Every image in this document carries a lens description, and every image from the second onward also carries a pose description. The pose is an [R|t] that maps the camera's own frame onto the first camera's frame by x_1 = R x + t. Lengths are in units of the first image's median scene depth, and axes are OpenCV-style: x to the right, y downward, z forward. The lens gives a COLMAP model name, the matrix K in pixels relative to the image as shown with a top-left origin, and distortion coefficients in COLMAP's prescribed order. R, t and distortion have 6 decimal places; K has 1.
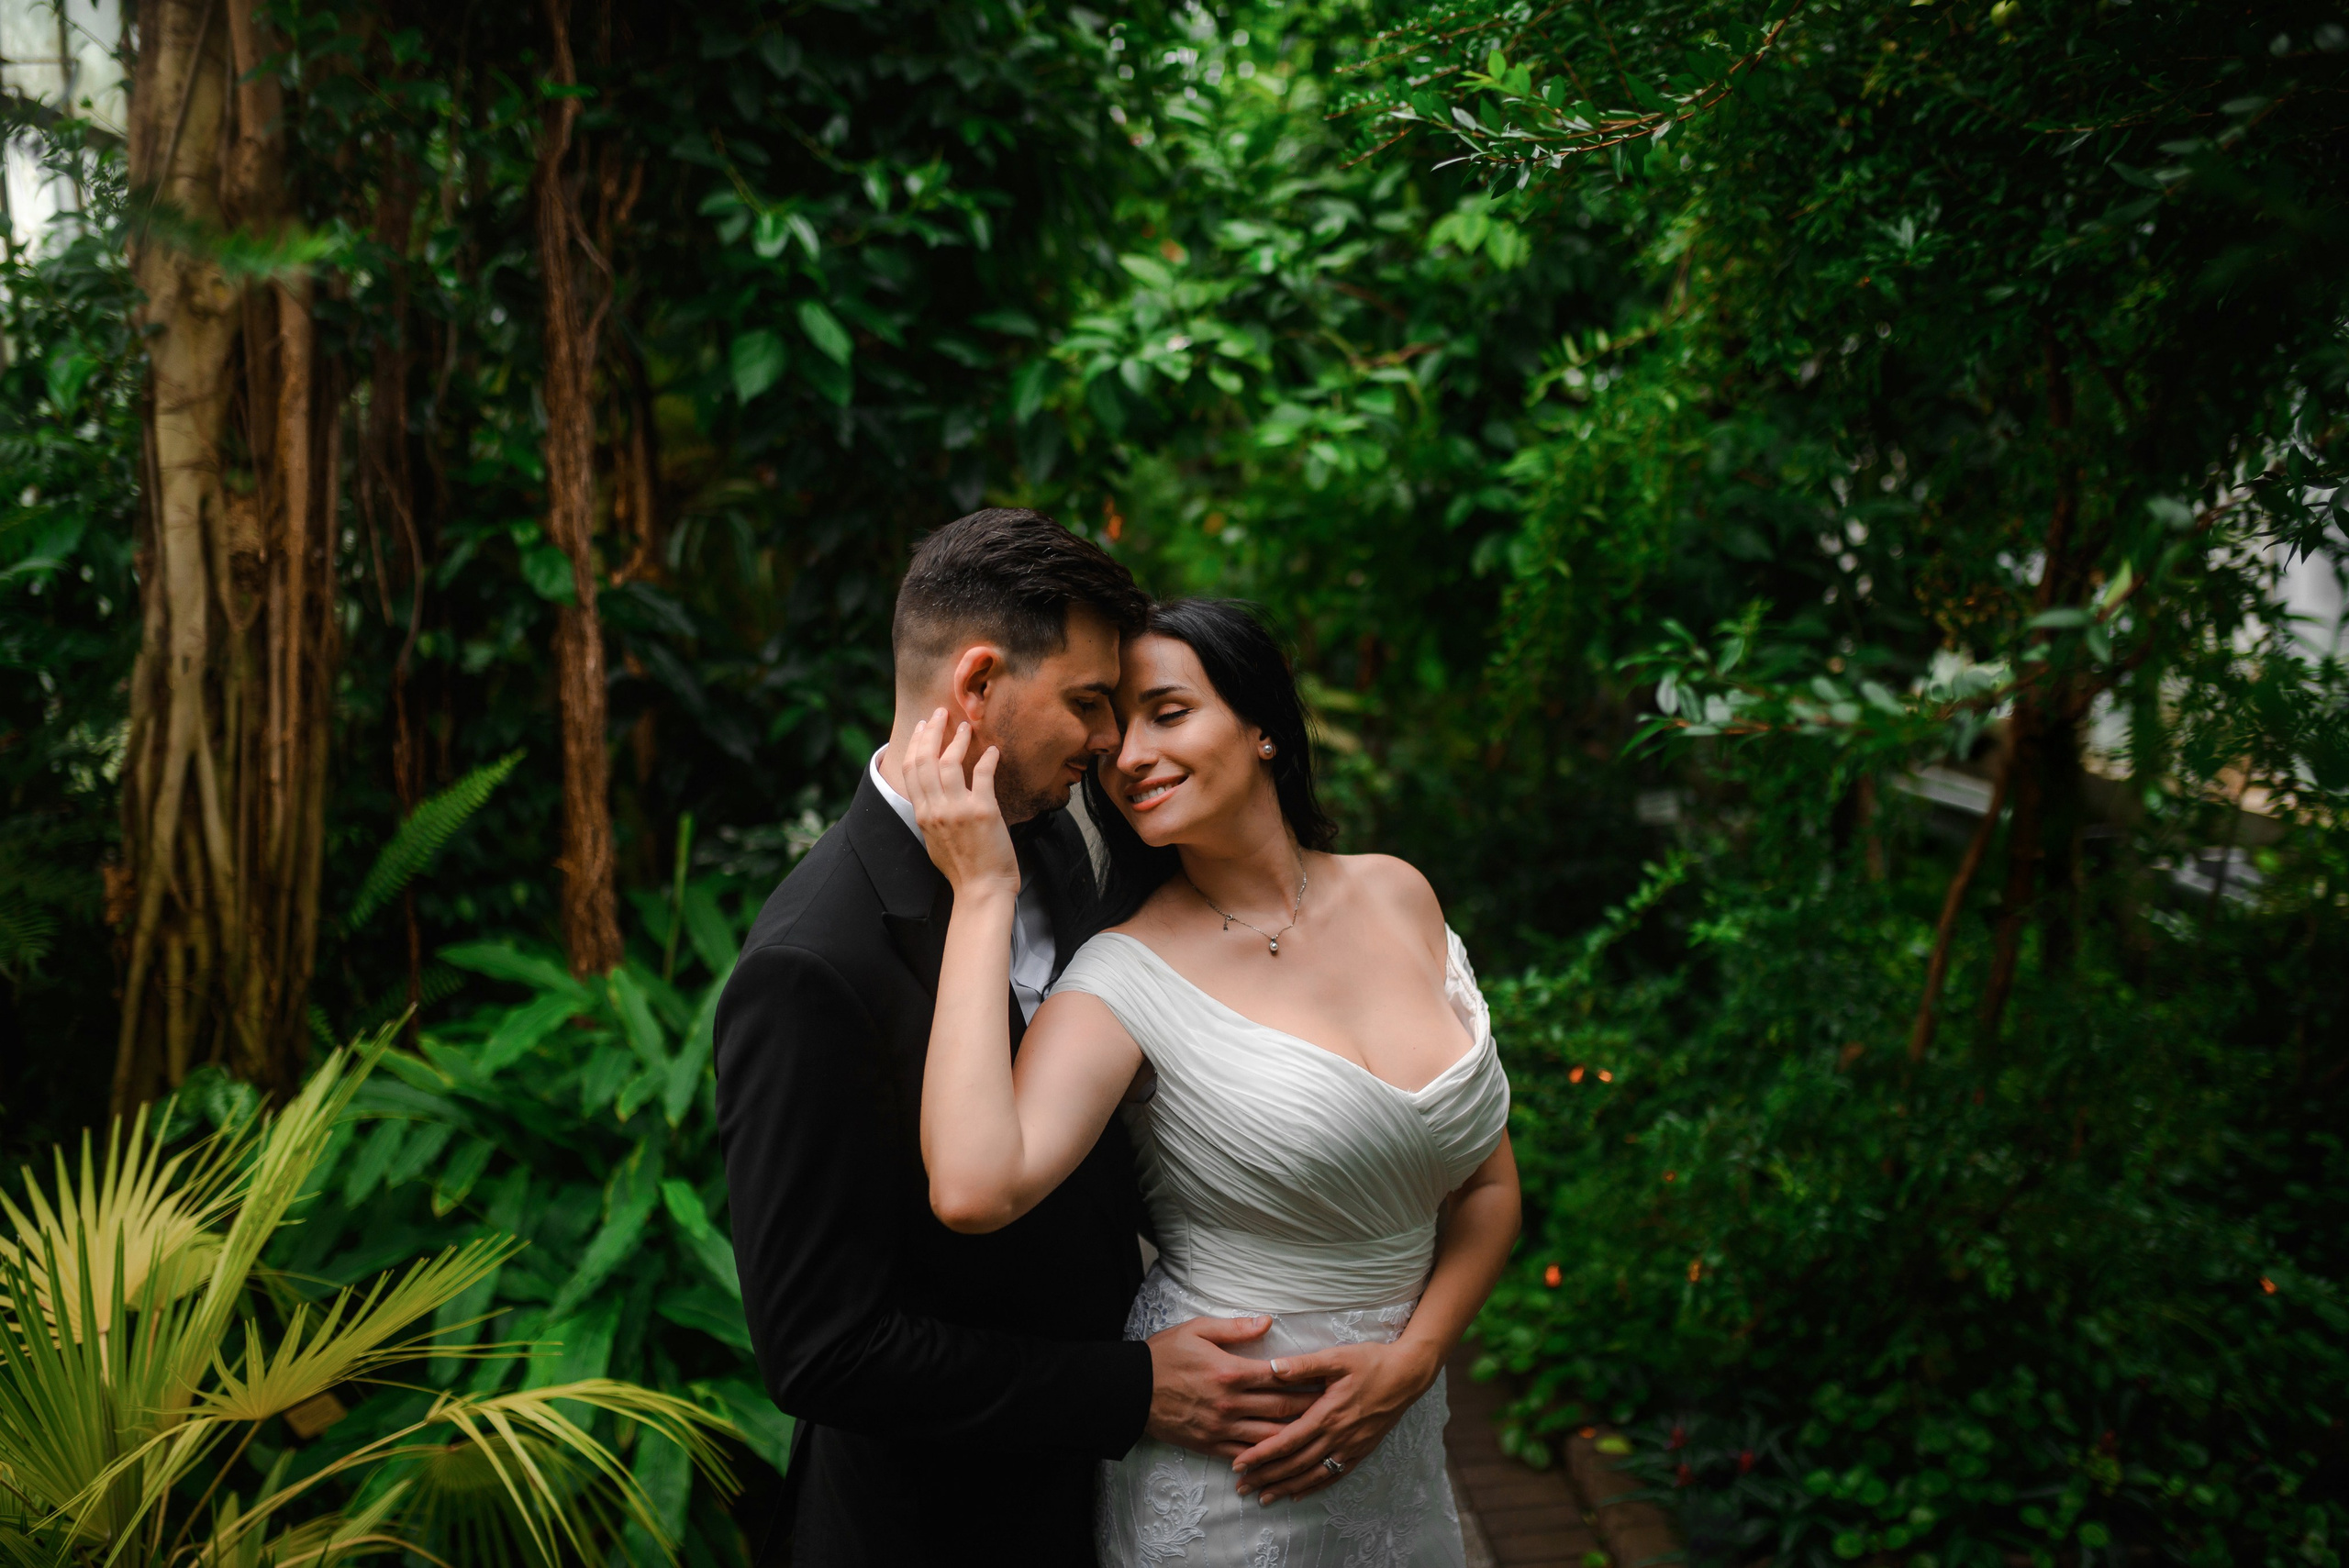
lens RADIAL K [[2267.7, 0, 1174.5], [0, 2267.7, 784.0], [0, 0, 1]] dist [-0.068336, 0.114157]
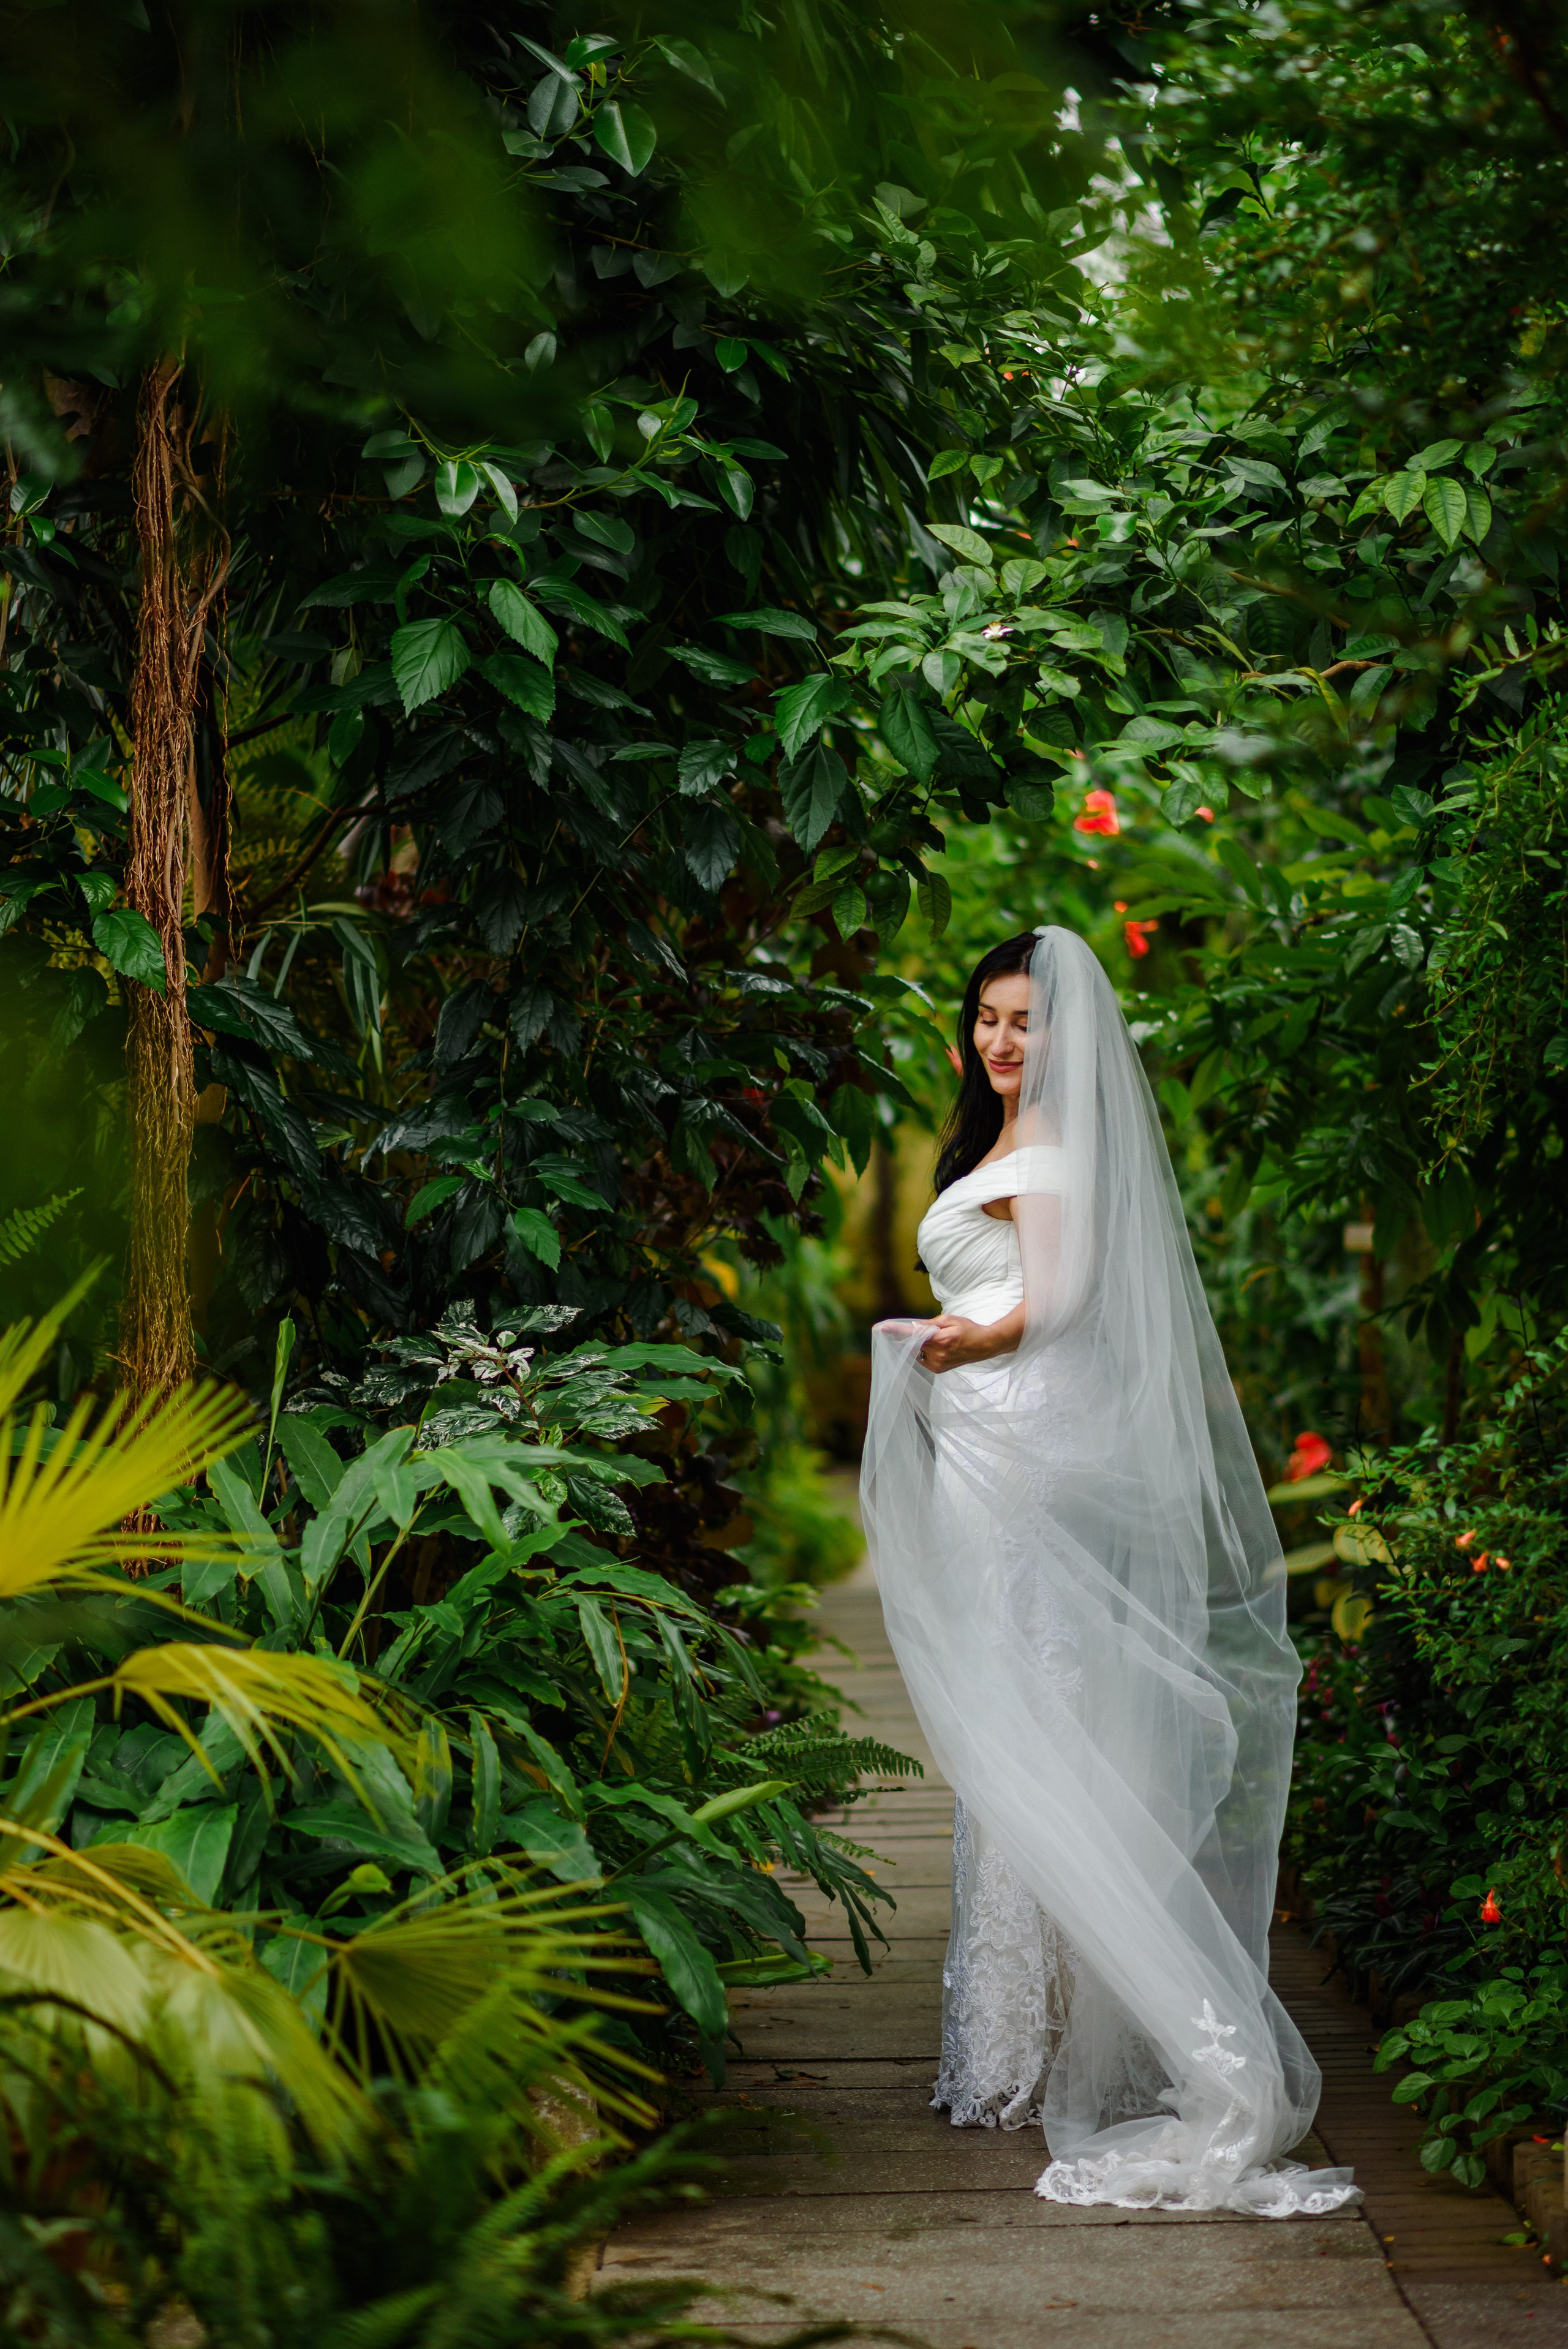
lens RADIAL K [[6085.4, 0, 784.0], [0, 6085.4, 1174.5], [0, 0, 1]] dist [-0.010901, 0.141580]
pose [[0.997281, 0.019171, -0.071149, 0.072707], [-0.029641, 0.988371, -0.149146, 0.267066], [0.067463, 0.150850, 0.986252, -0.905329]]
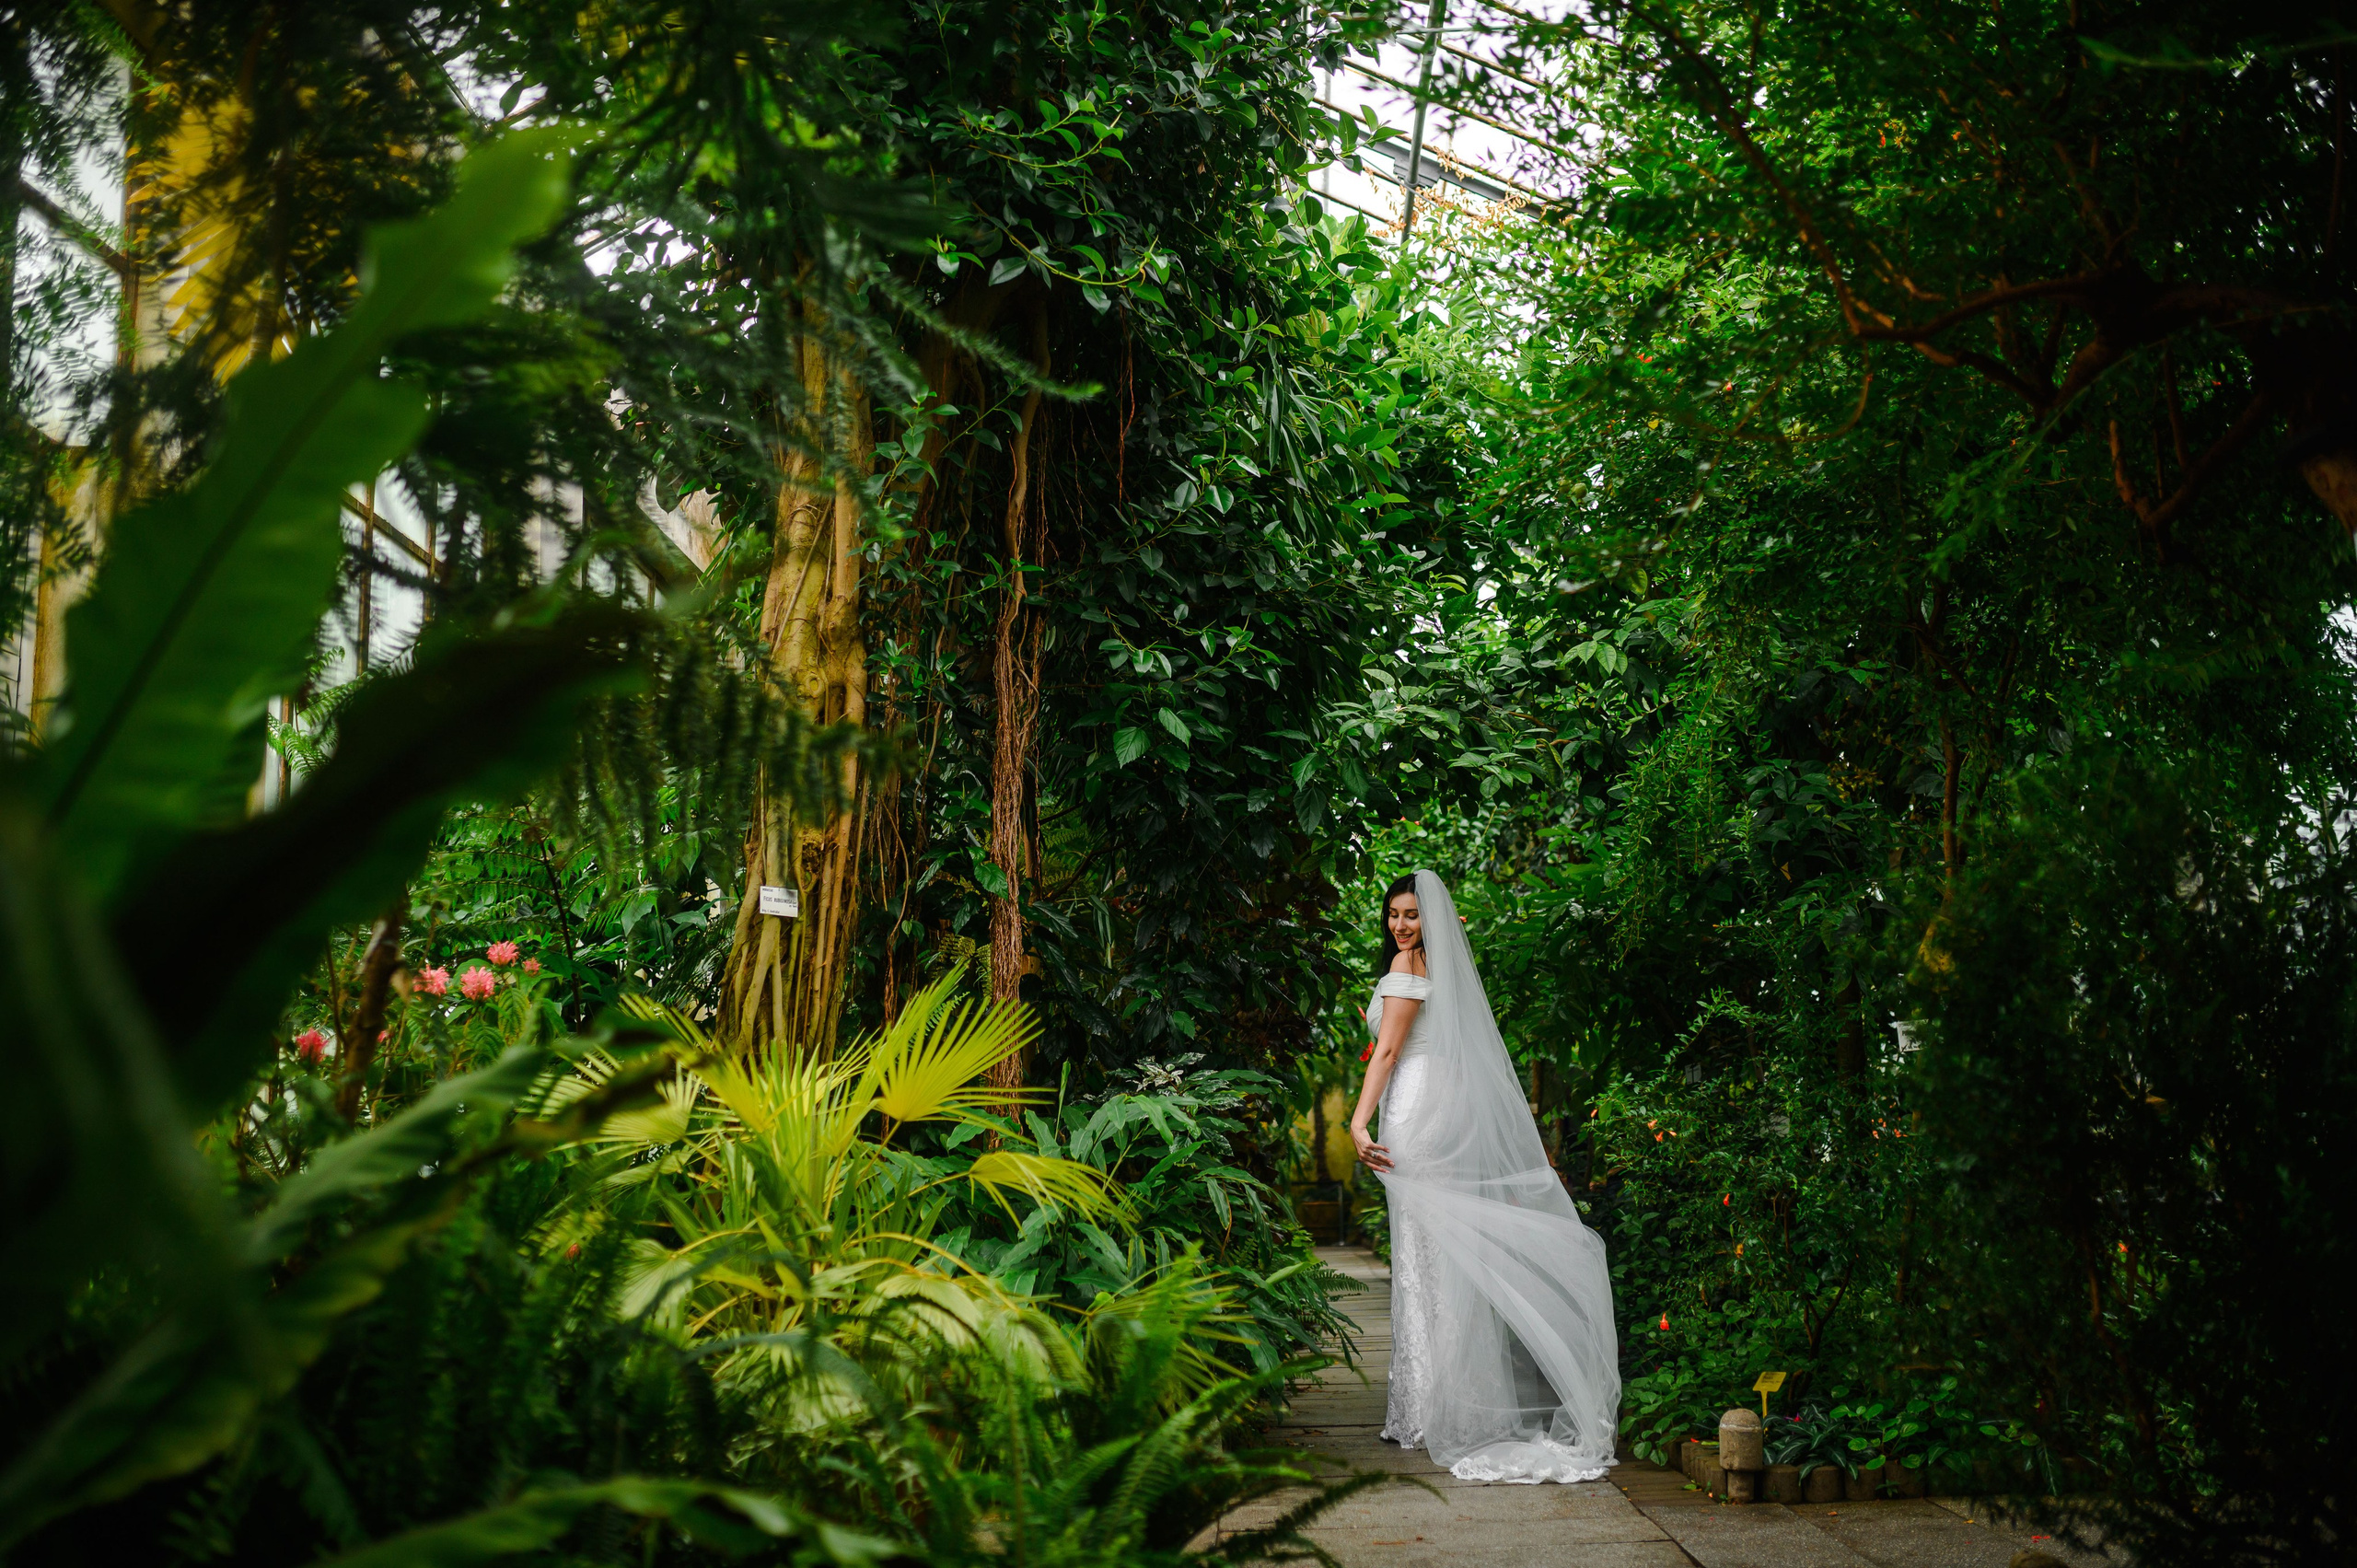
lens RADIAL K [[2275.6, 0, 1178.5], [0, 2275.6, 784.0], [0, 0, 1]] dist [-0.068336, 0.114157]
pose [[0.993680, -0.011213, -0.111689, 0.023726], [-0.024258, 0.950035, -0.311200, 0.329059], [0.109598, 0.311942, 0.943759, -0.473401]]
